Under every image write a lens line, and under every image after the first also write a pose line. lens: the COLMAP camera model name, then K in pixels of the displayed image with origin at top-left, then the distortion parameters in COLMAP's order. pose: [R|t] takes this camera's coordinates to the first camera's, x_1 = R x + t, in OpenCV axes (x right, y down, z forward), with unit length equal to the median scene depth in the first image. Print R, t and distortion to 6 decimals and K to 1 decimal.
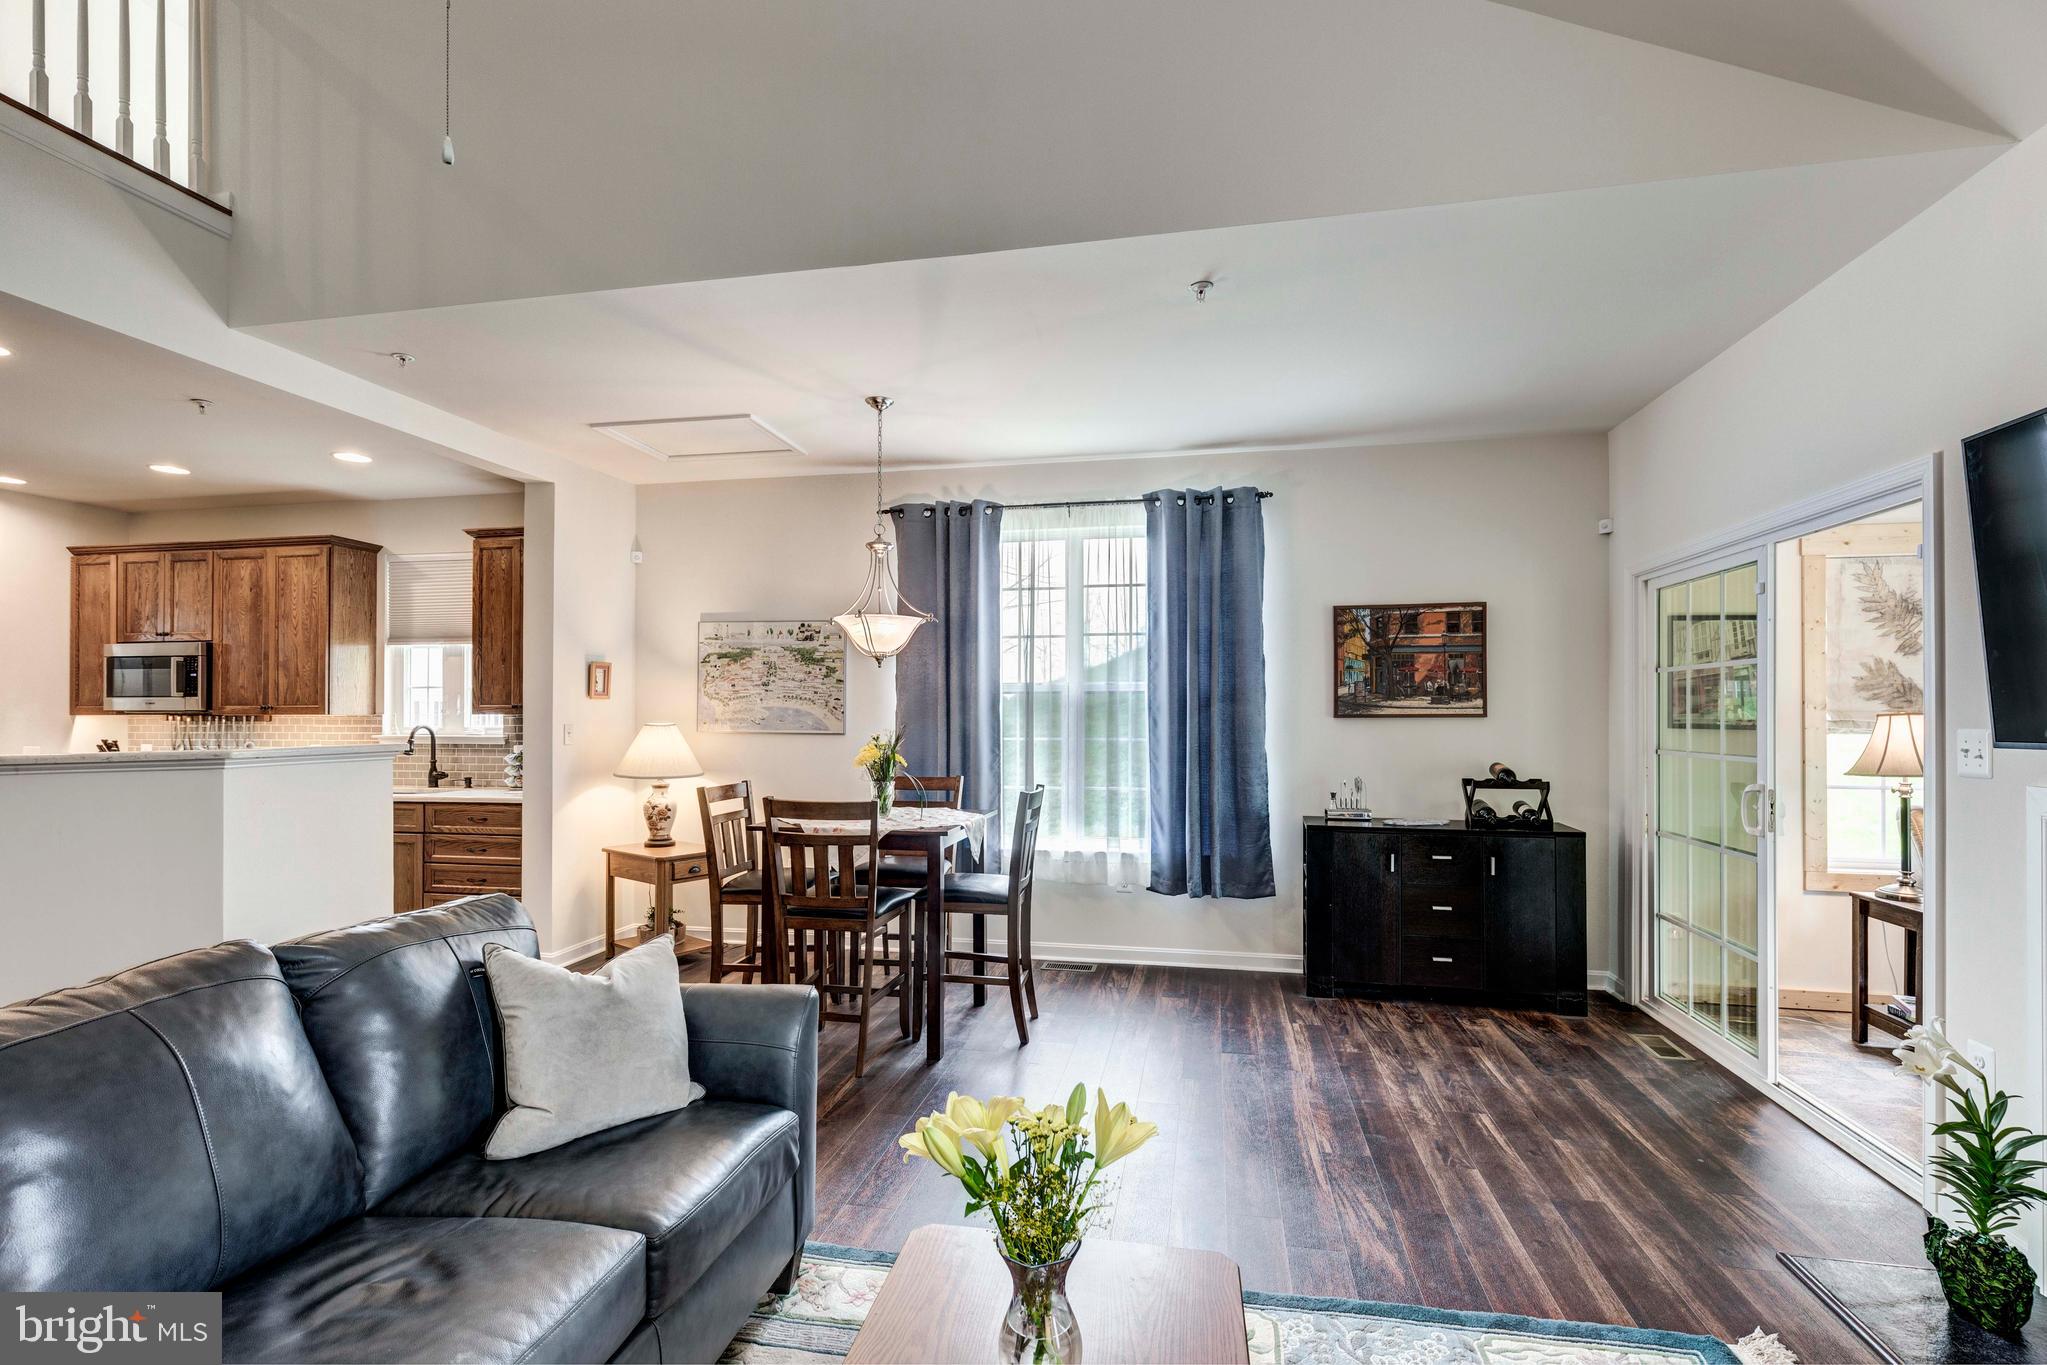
lens RADIAL K [[920.2, 0, 1030.3], [0, 920.2, 700.1], [0, 0, 1]] dist [0.000434, 0.000582]
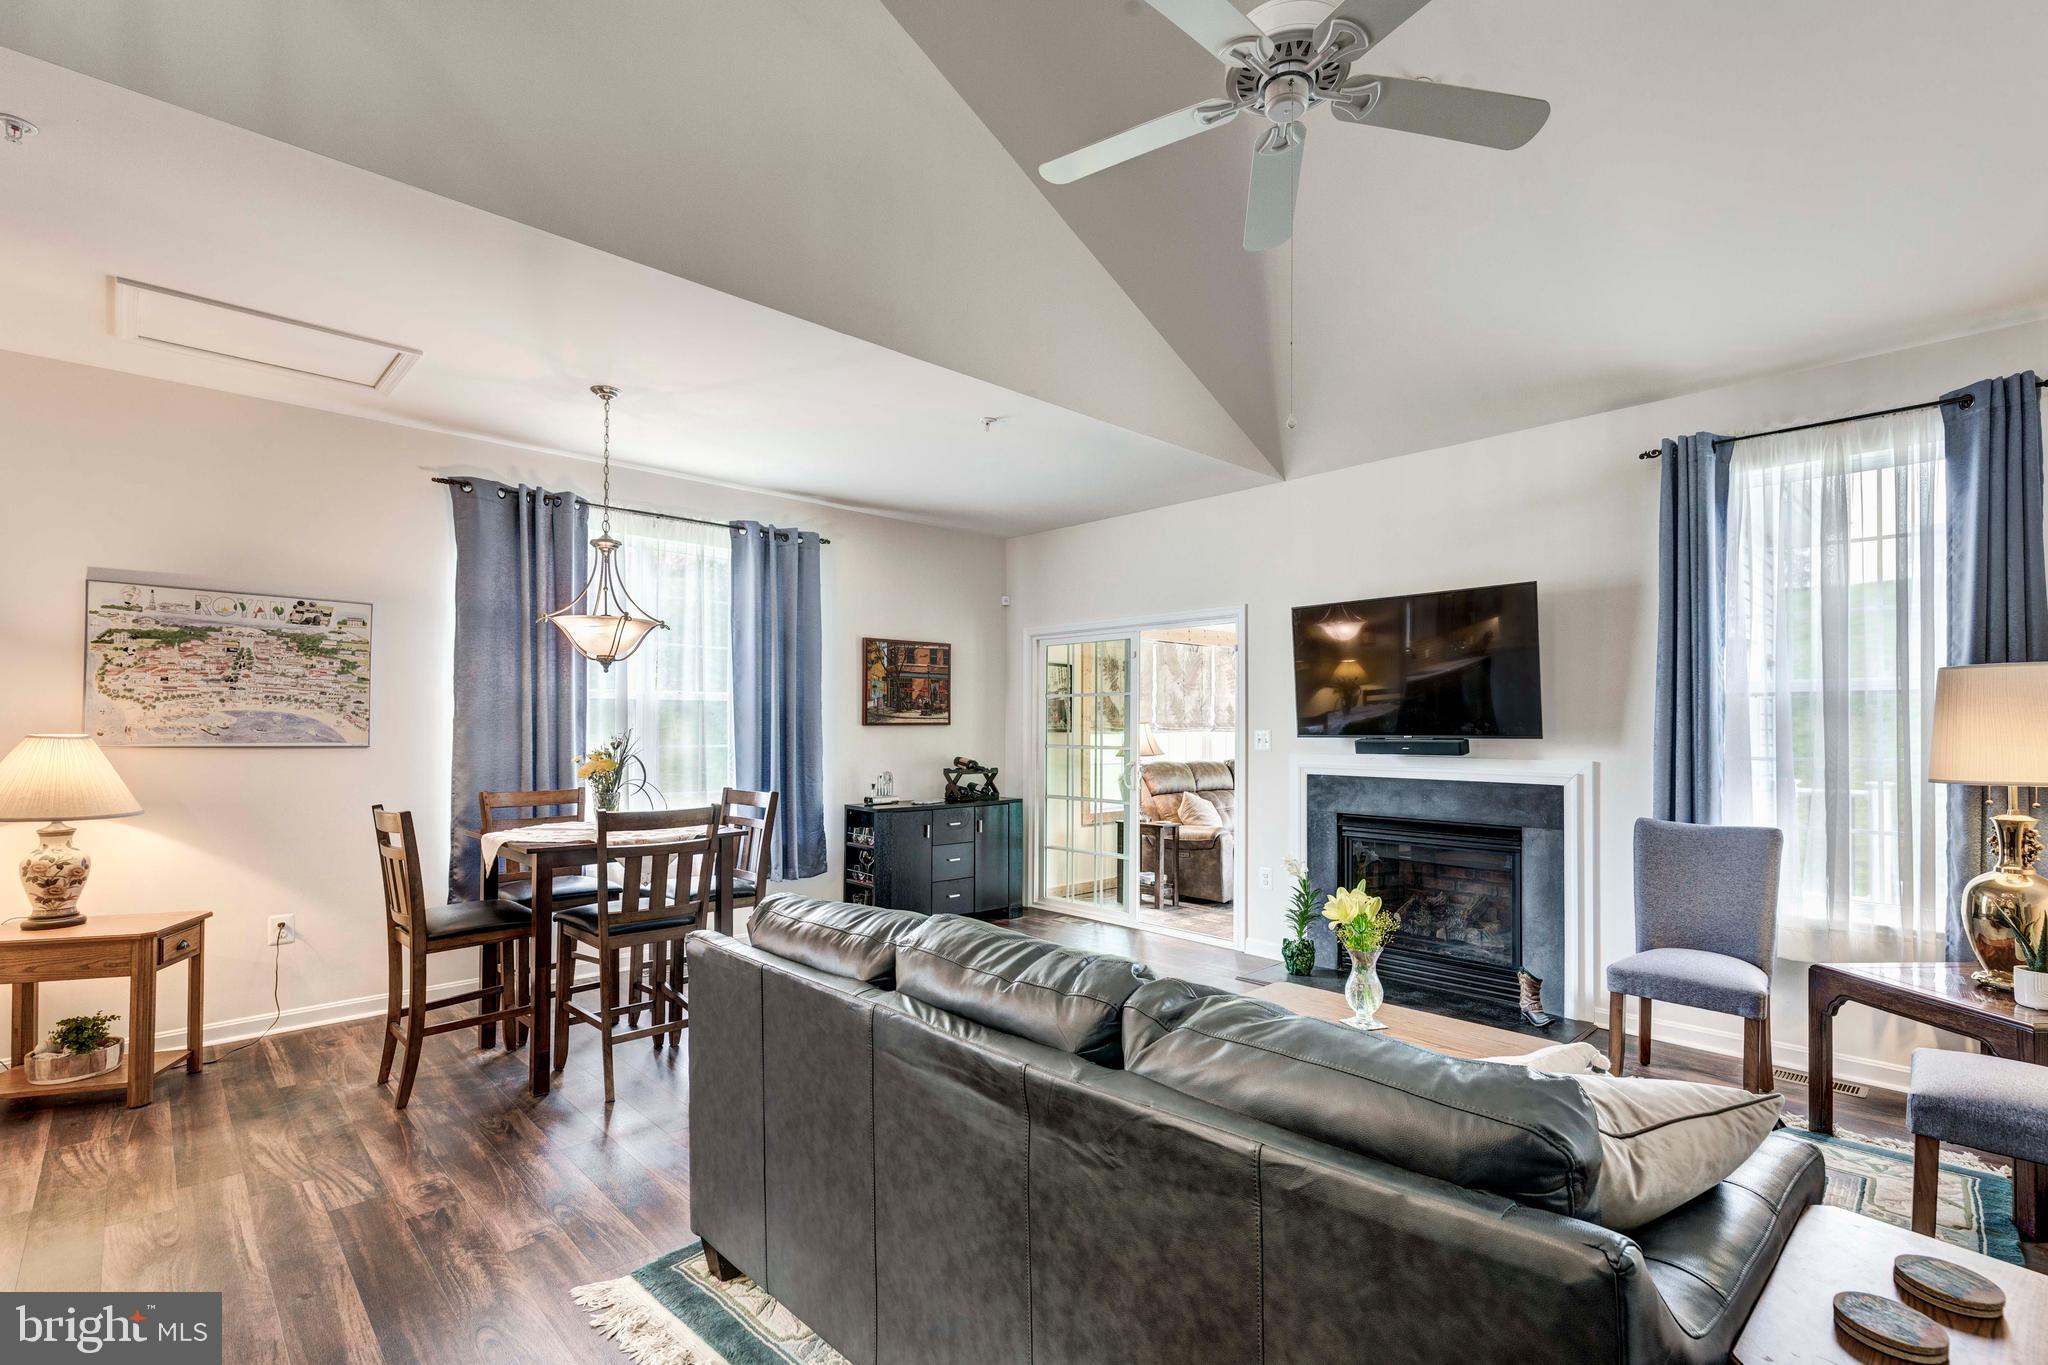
lens RADIAL K [[920.7, 0, 1021.0], [0, 920.7, 721.2], [0, 0, 1]] dist [0.000434, 0.000582]
pose [[0.581281, 0.002768, 0.813698, -0.575685], [-0.019042, 0.999767, 0.010202, -0.003890], [-0.813480, -0.021425, 0.581198, 0.083131]]
